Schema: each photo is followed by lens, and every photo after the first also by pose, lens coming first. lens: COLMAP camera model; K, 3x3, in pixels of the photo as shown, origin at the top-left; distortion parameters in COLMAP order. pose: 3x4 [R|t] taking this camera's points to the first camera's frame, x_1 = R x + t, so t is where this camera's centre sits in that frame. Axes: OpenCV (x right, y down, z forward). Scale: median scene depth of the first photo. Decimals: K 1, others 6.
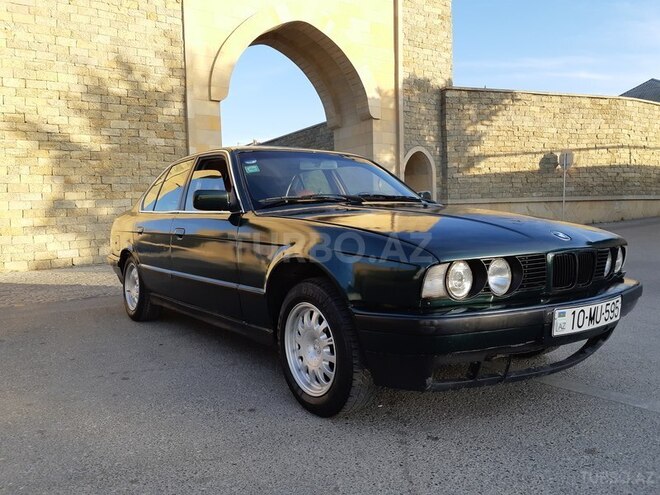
lens RADIAL K [[520.0, 0, 334.5], [0, 520.0, 247.4], [0, 0, 1]] dist [0.074380, -0.130929]
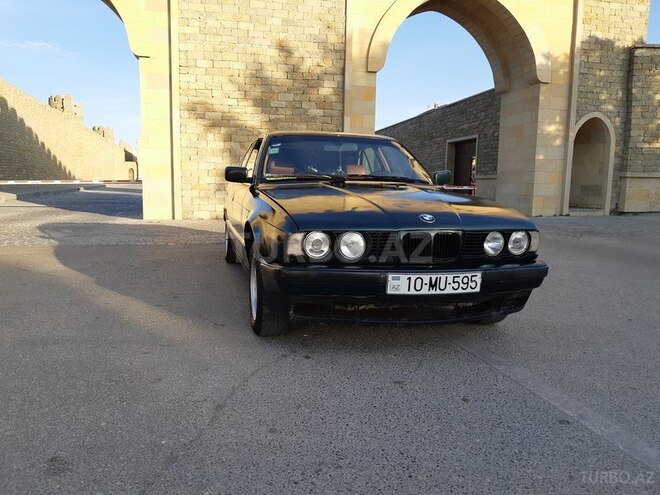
lens RADIAL K [[520.0, 0, 334.5], [0, 520.0, 247.4], [0, 0, 1]] dist [0.074380, -0.130929]
pose [[0.929848, 0.087606, -0.357361, 0.121460], [-0.062385, 0.994717, 0.081525, -0.007279], [0.362615, -0.053511, 0.930401, -0.041261]]
